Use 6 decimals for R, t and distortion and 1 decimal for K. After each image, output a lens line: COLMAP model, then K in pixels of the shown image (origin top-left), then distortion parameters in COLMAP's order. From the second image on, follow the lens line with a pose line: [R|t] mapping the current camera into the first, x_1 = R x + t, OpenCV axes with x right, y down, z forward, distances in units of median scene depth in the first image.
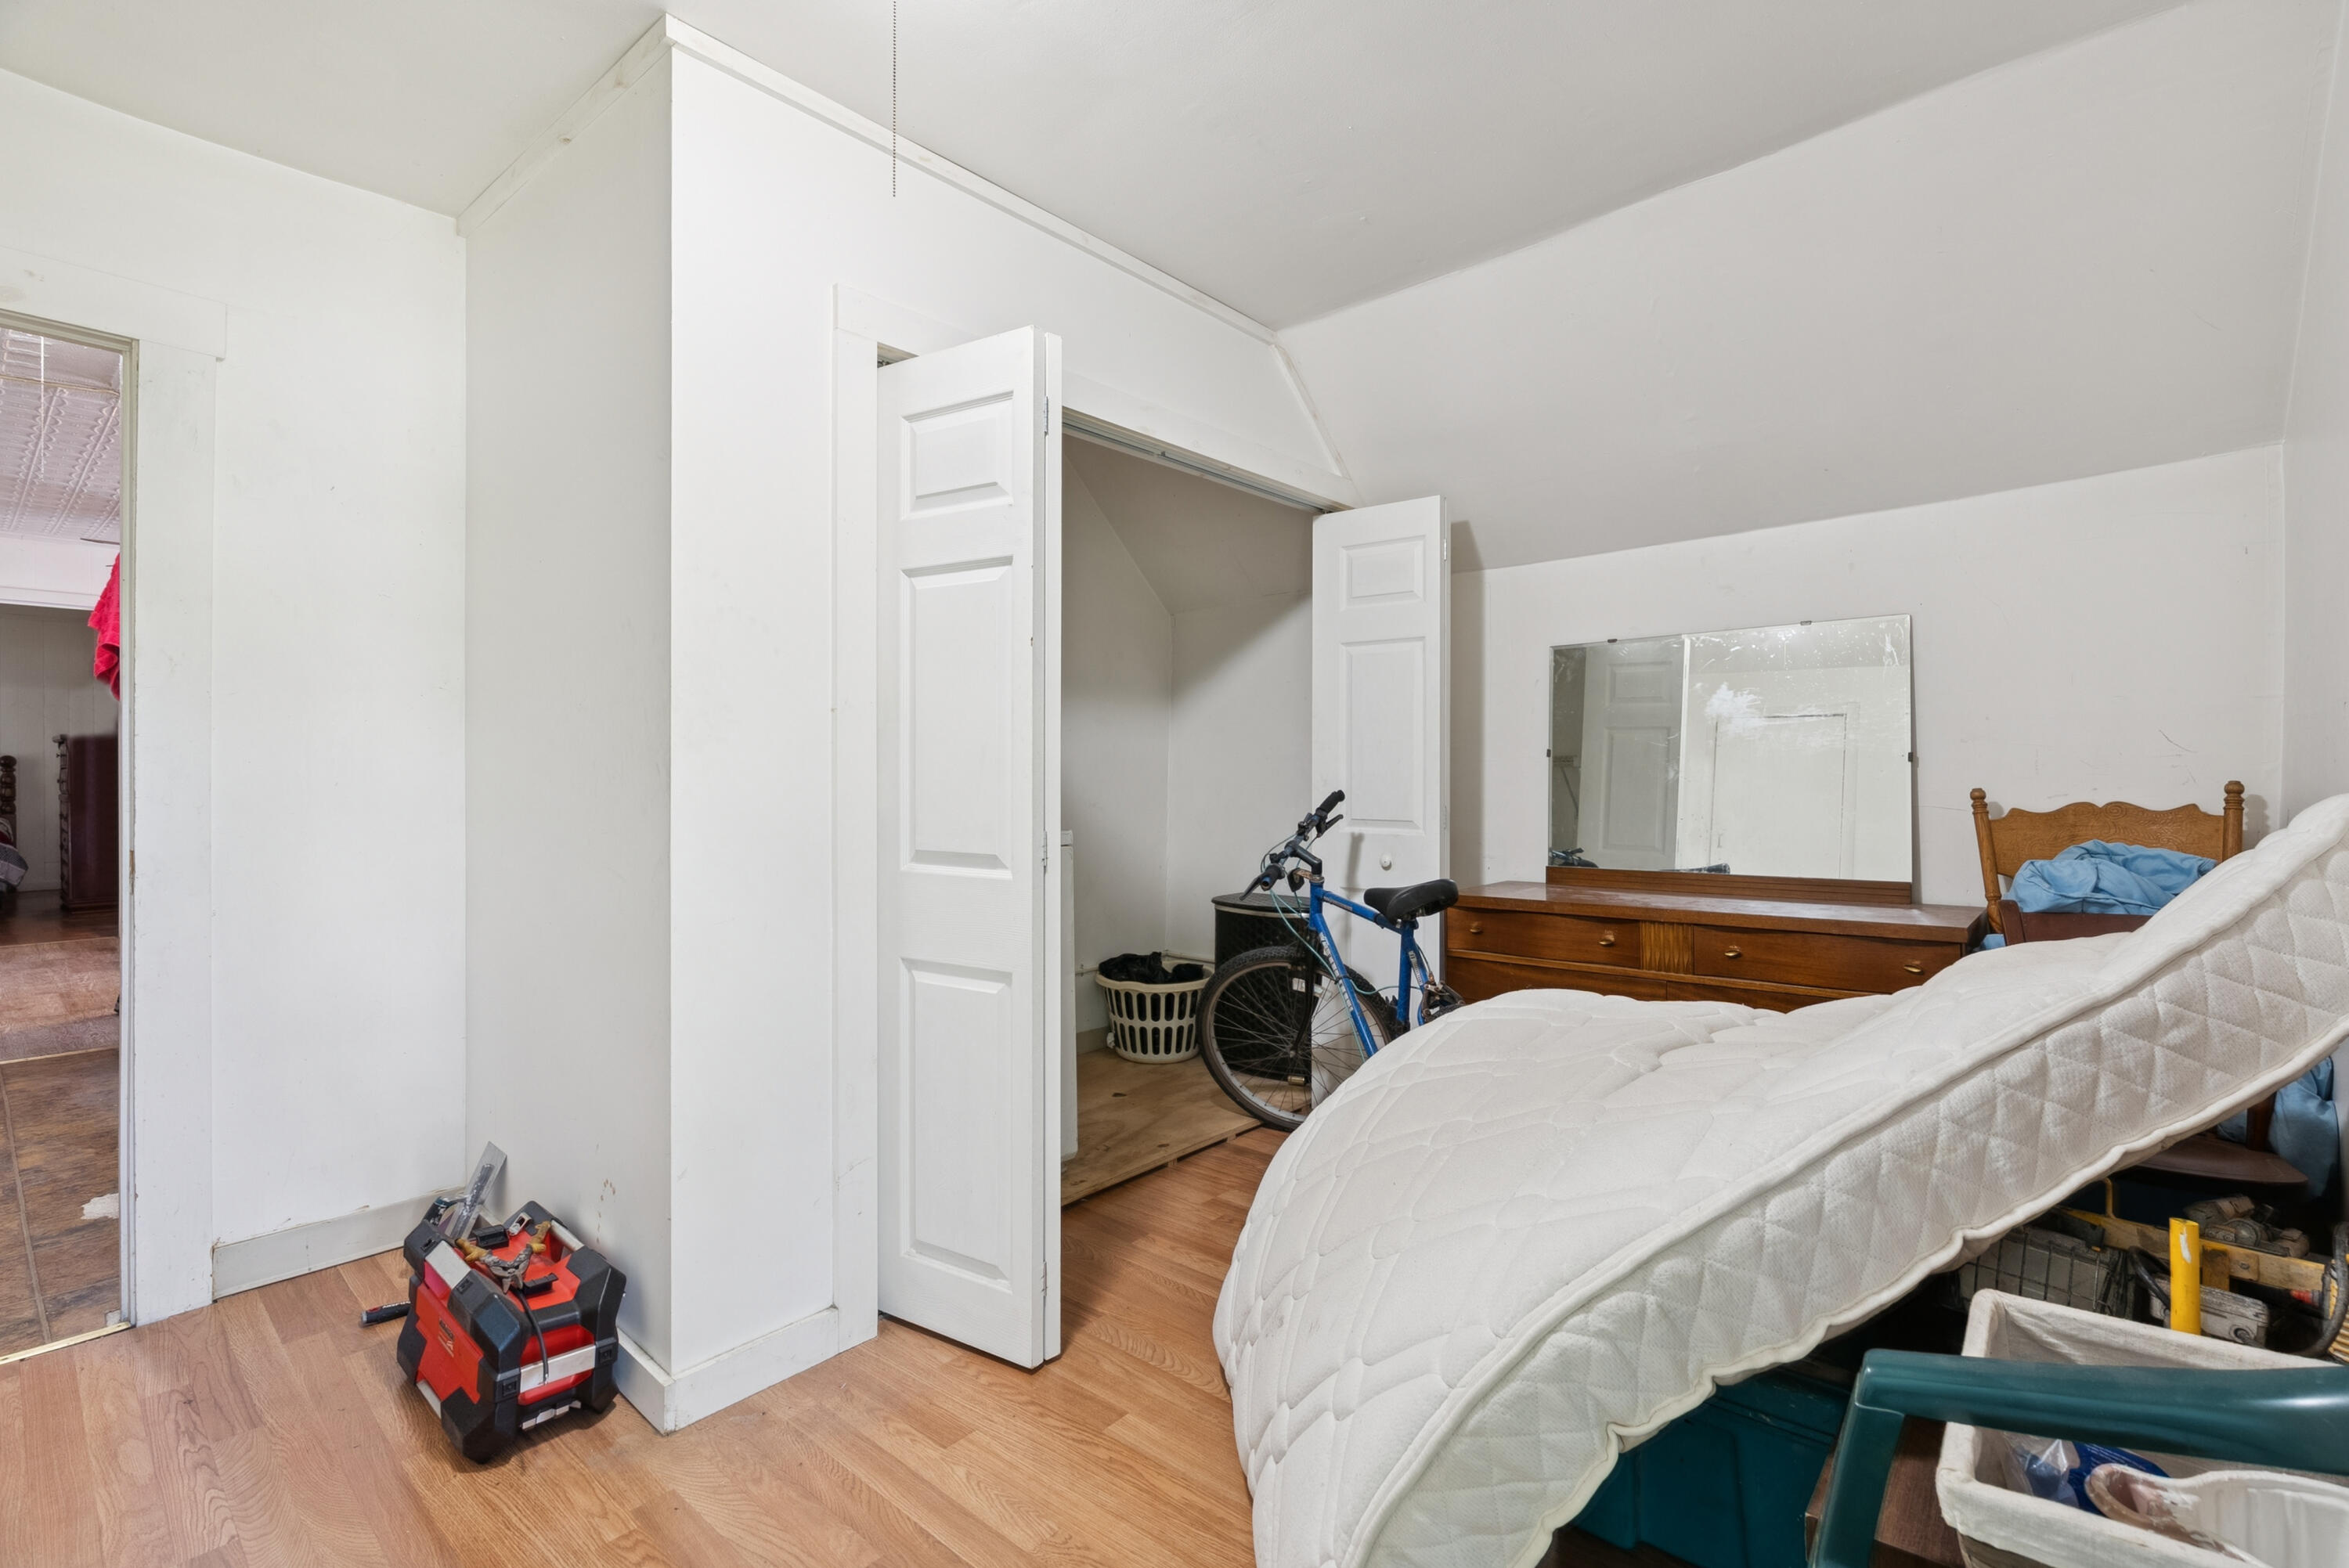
lens RADIAL K [[1073.4, 0, 1178.9], [0, 1073.4, 771.5], [0, 0, 1]] dist [-0.009345, 0.006142]
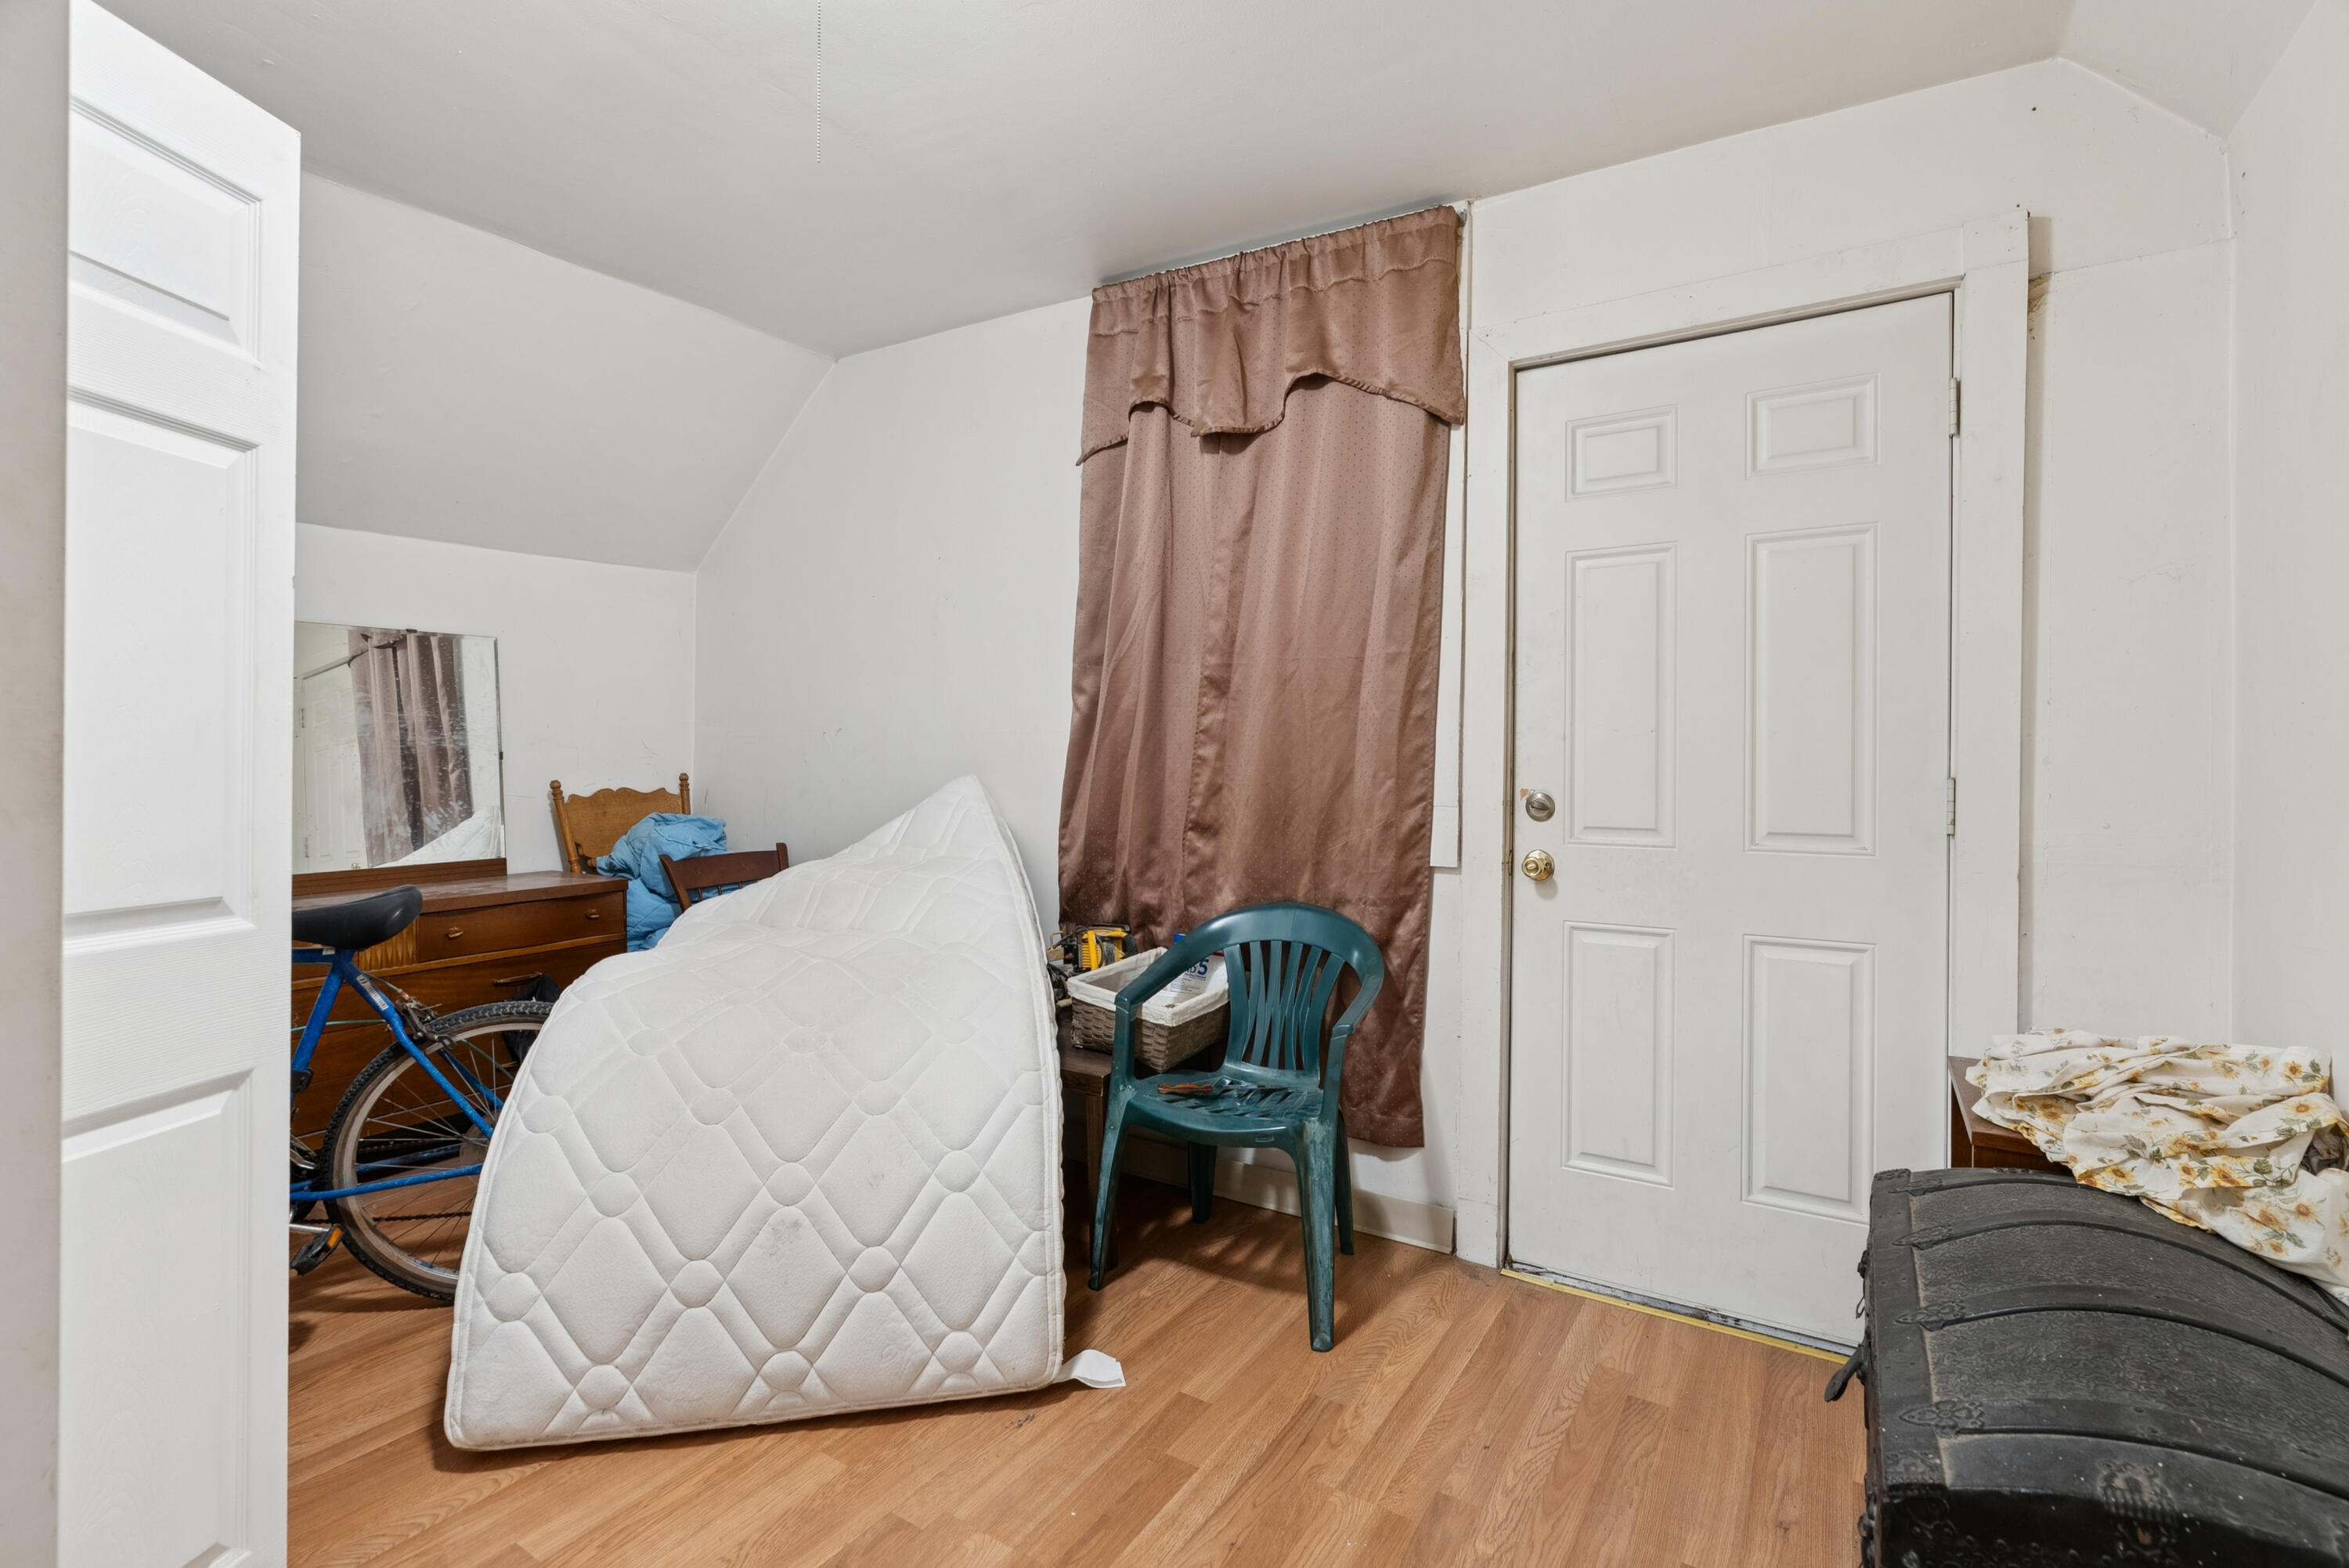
lens RADIAL K [[1073.4, 0, 1178.9], [0, 1073.4, 771.5], [0, 0, 1]] dist [-0.009345, 0.006142]
pose [[-0.174277, 0.002206, 0.984694, -0.727577], [-0.000909, 0.999997, -0.002401, 0.008069], [-0.984696, -0.001313, -0.174274, 0.497885]]
